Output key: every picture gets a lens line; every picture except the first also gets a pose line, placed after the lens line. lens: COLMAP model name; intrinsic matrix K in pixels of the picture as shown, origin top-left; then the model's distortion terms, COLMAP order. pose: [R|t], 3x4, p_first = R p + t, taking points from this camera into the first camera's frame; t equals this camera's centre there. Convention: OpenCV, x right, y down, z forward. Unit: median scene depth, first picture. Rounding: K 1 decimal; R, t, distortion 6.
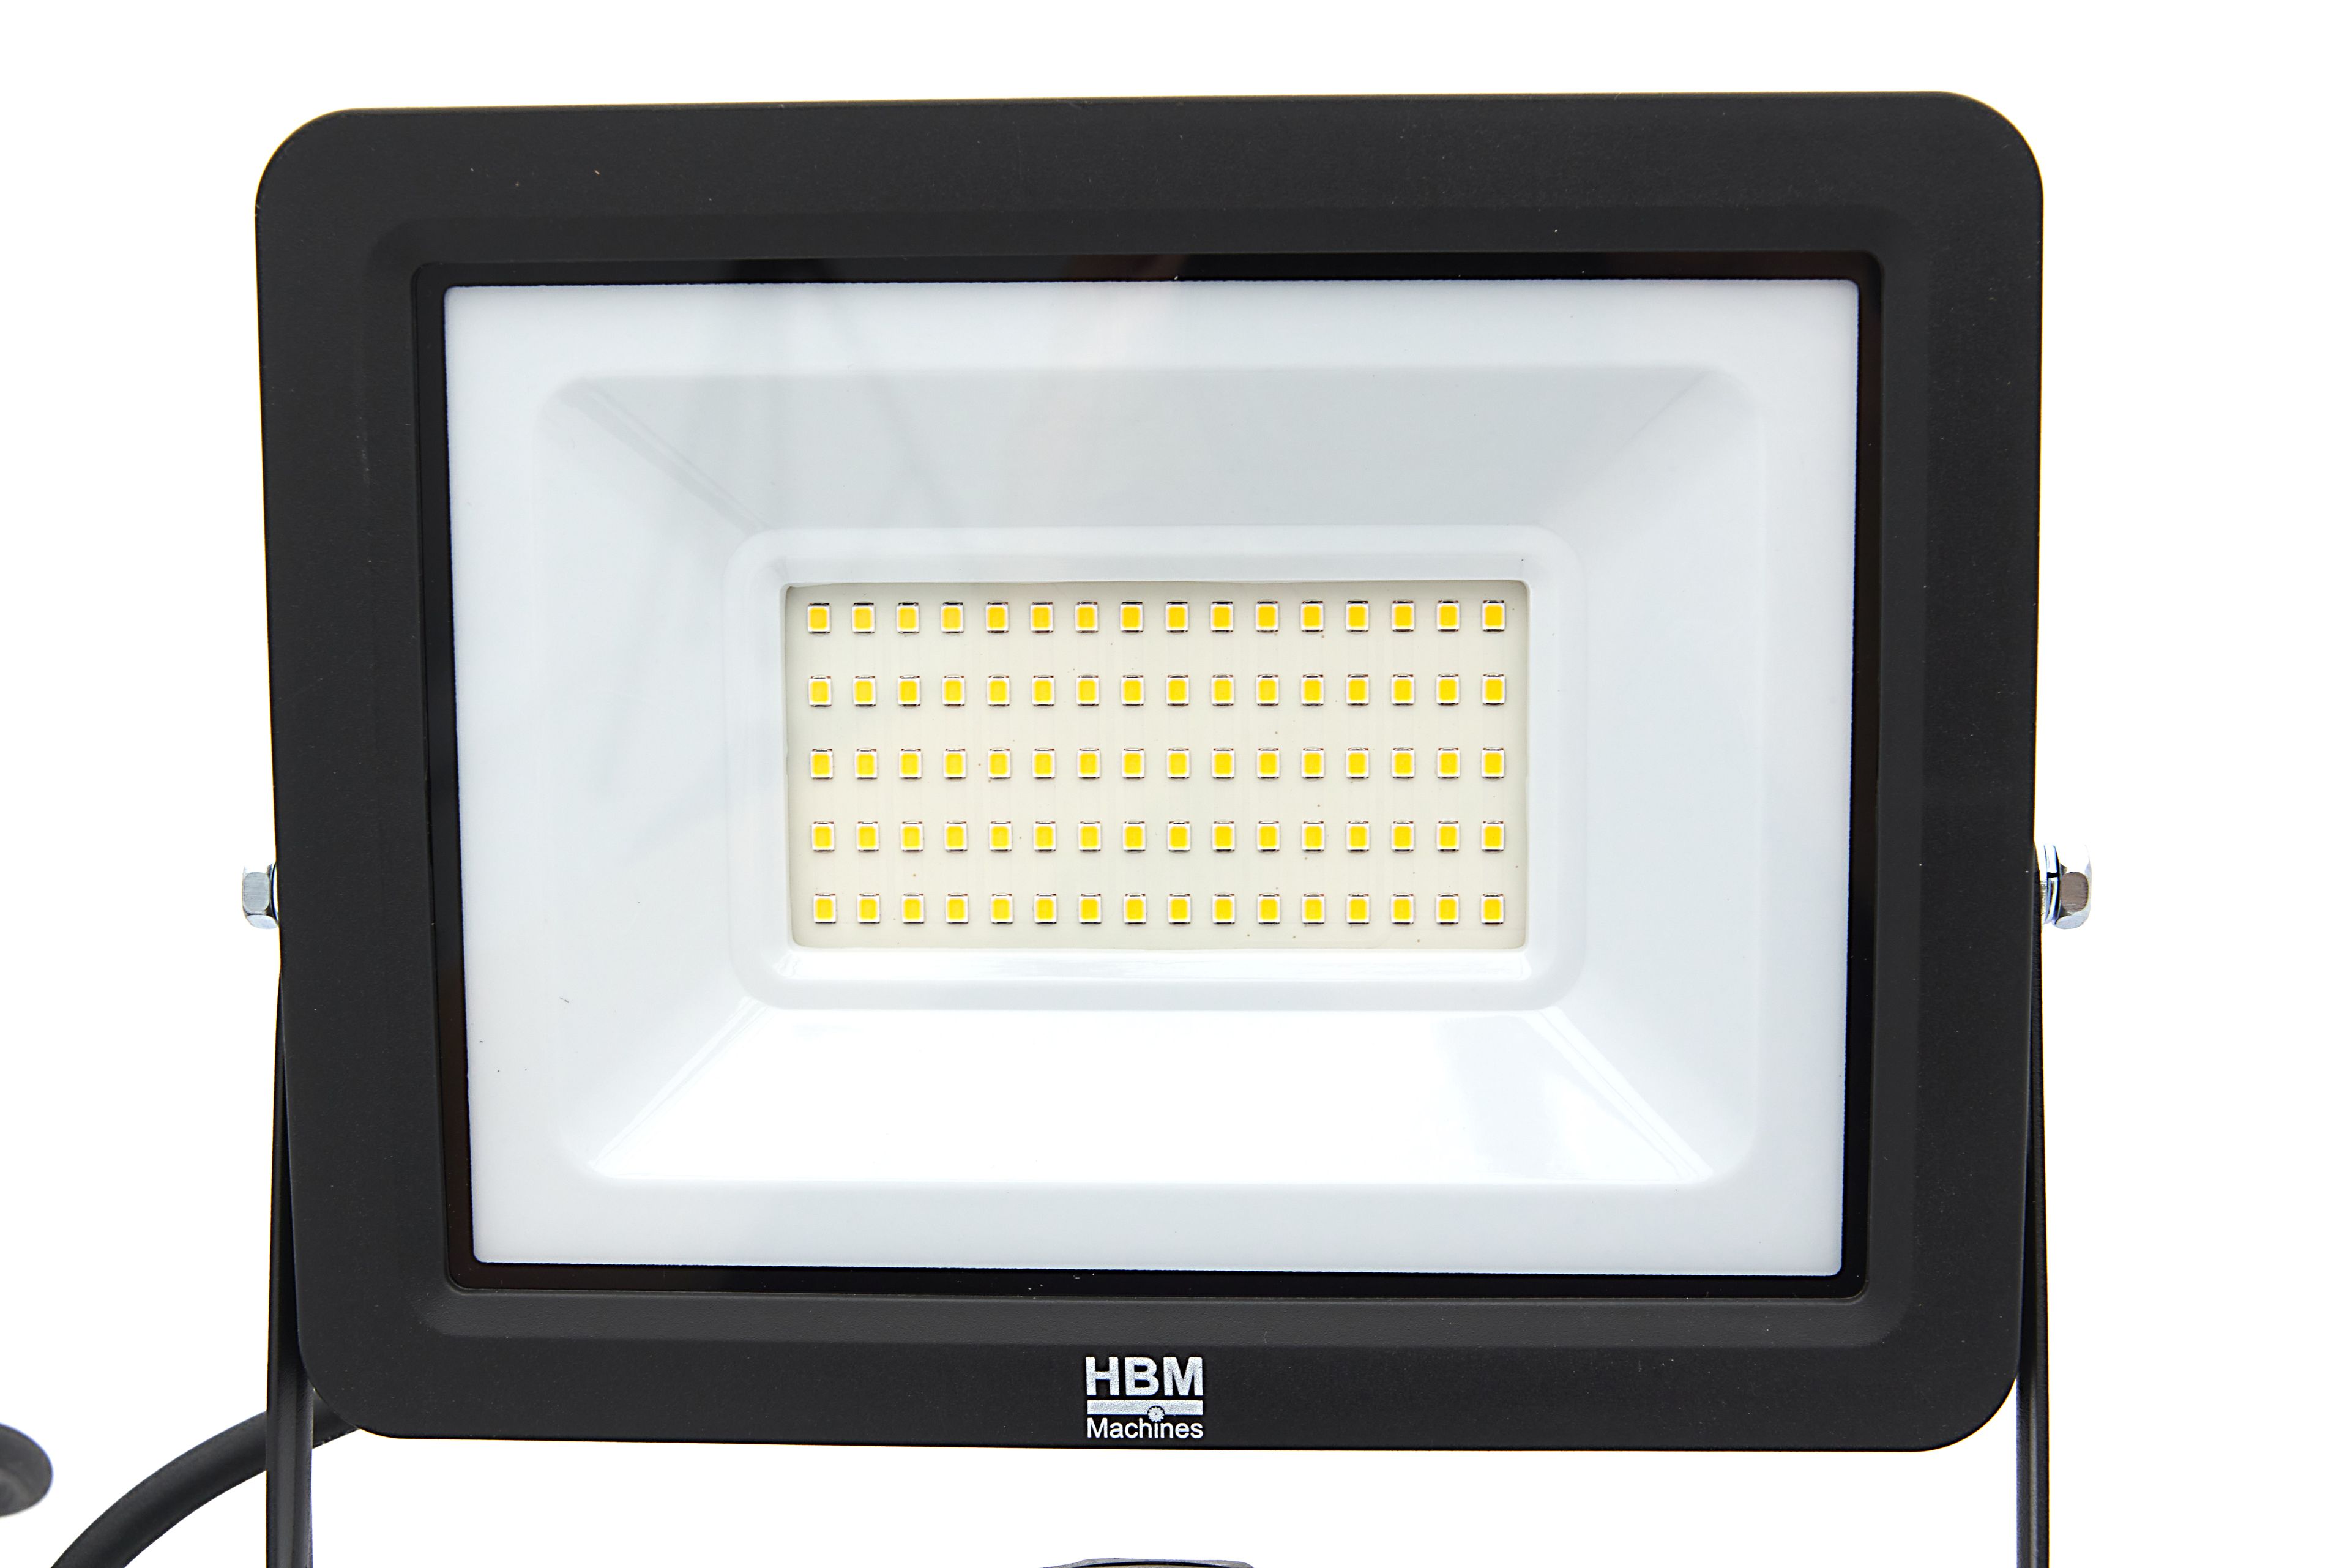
lens RADIAL K [[3964.9, 0, 1175.0], [0, 3964.9, 784.0], [0, 0, 1]] dist [-0.079268, -0.033961]
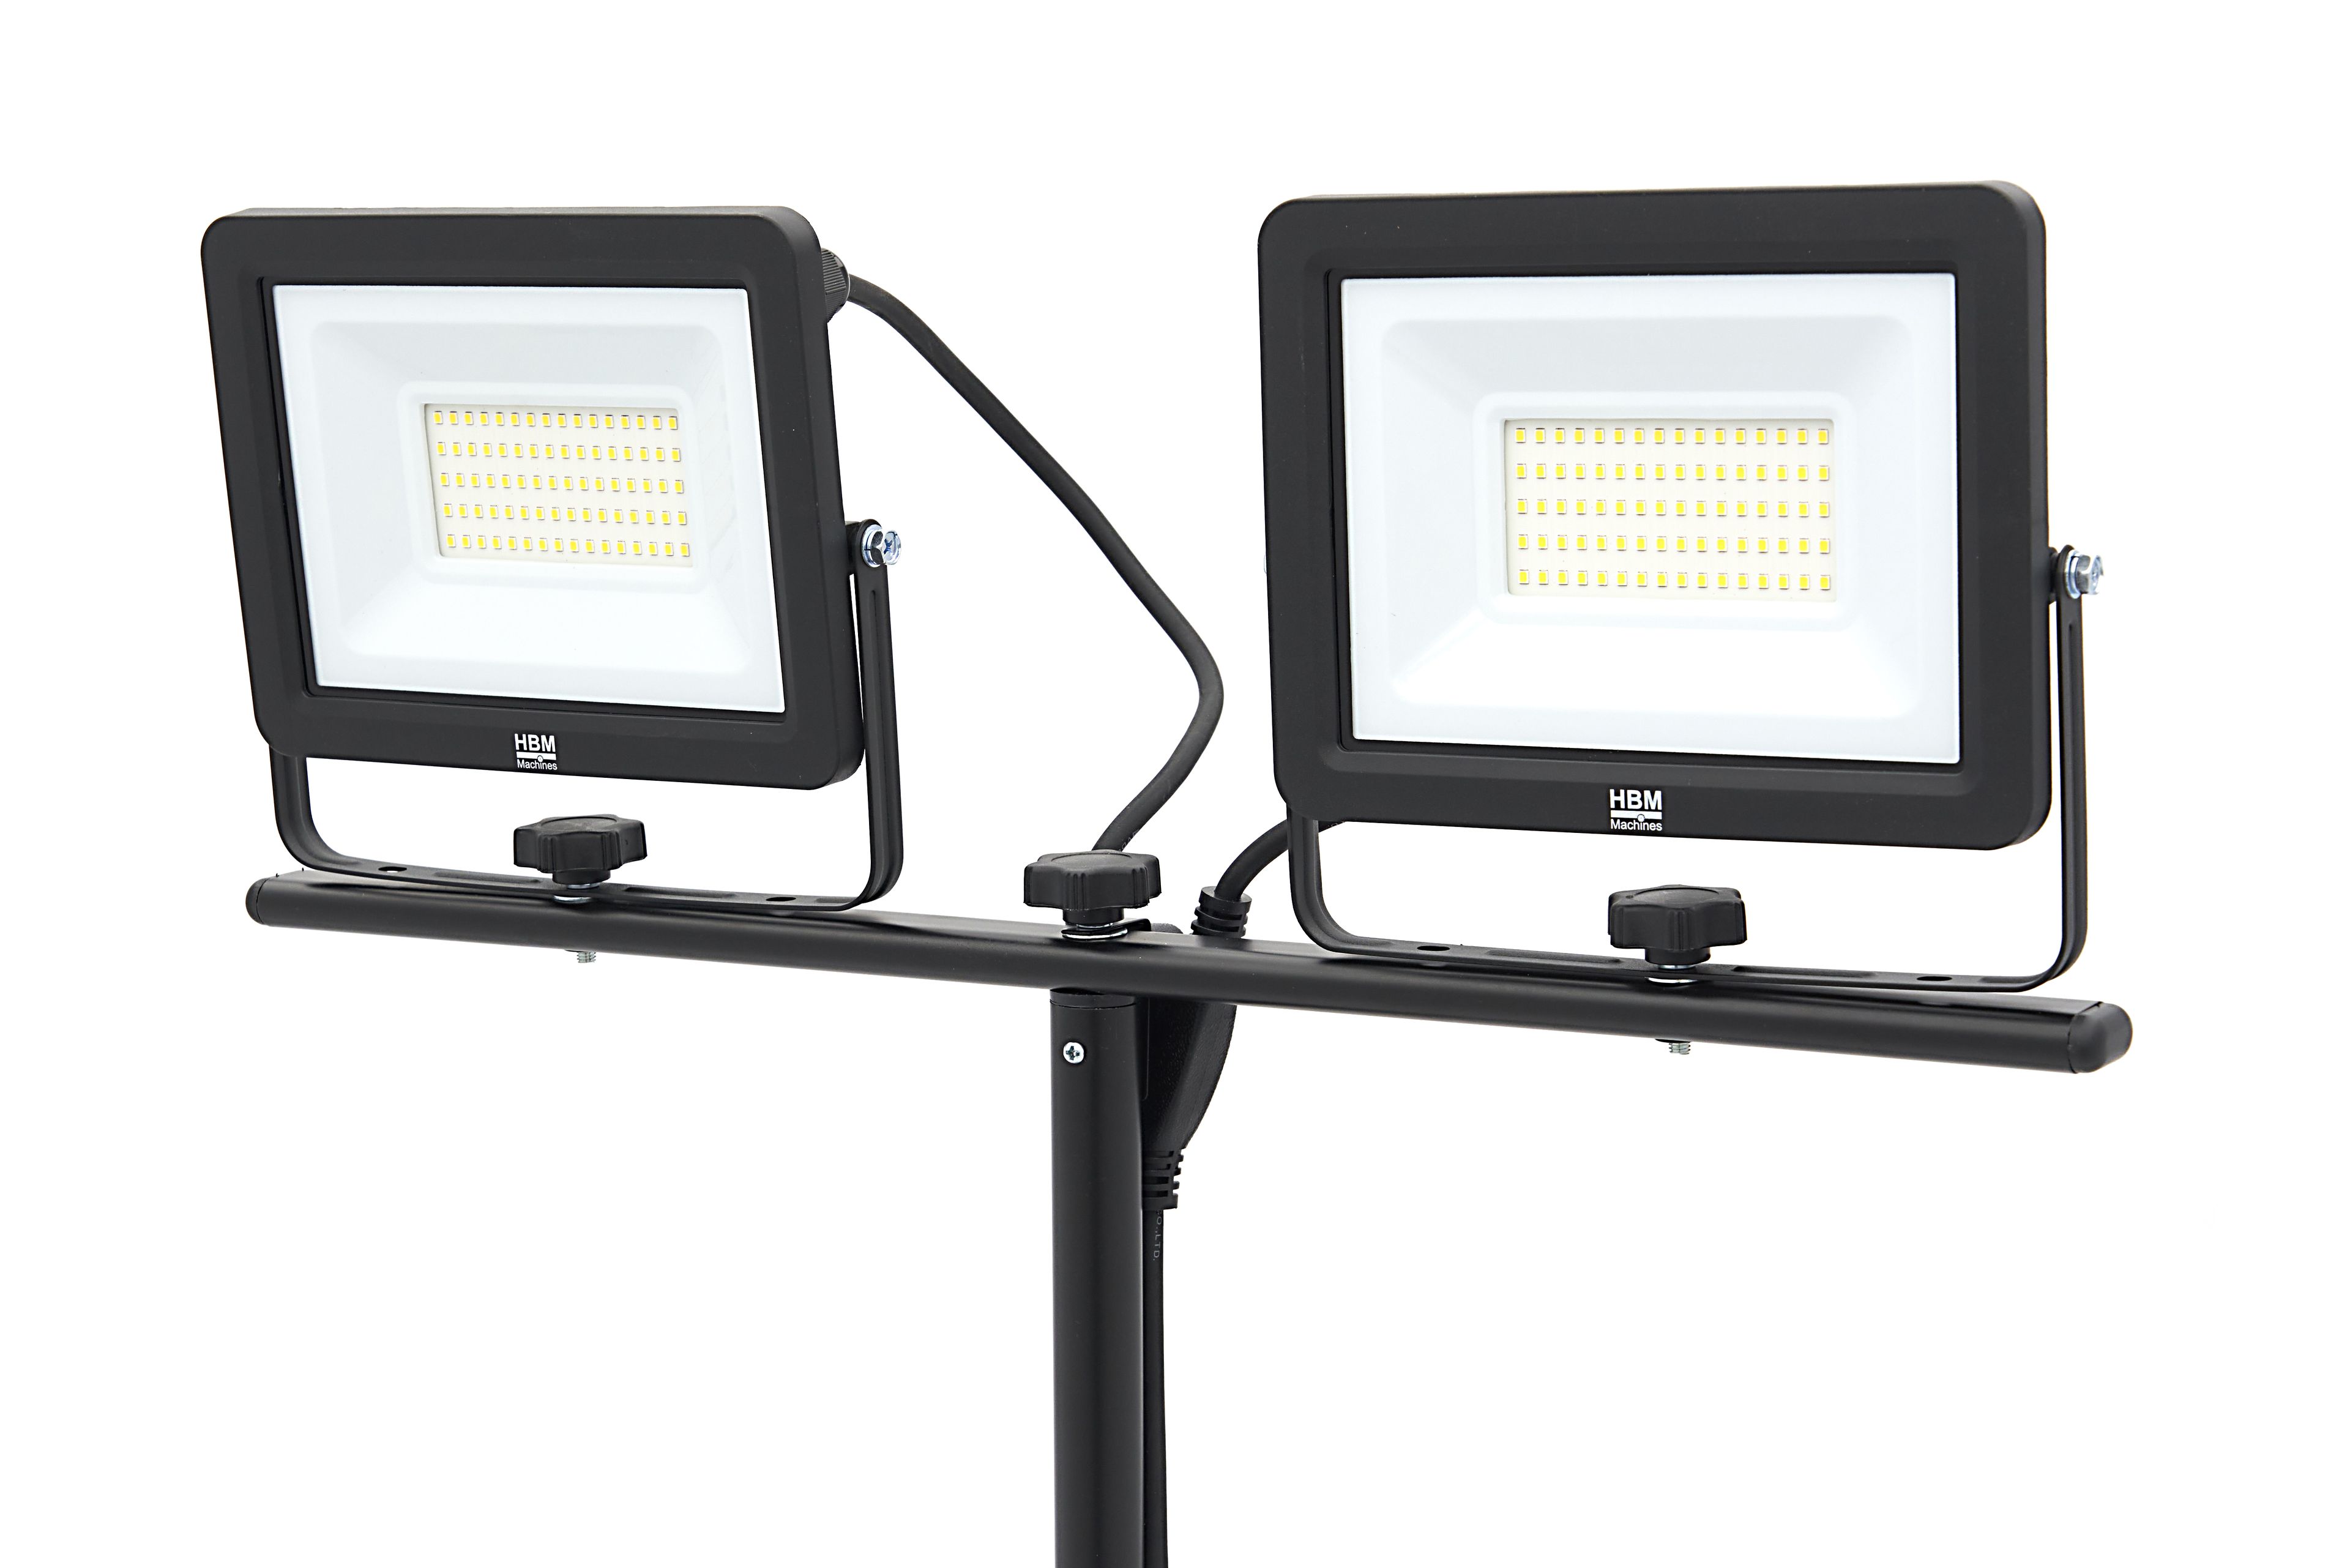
lens RADIAL K [[4713.5, 0, 1175.0], [0, 4713.5, 784.0], [0, 0, 1]] dist [0.073738, 0.206099]
pose [[0.902528, 0.040242, -0.428748, 0.824301], [-0.027210, 0.998964, 0.036484, 0.056064], [0.429772, -0.021262, 0.902687, -1.327422]]
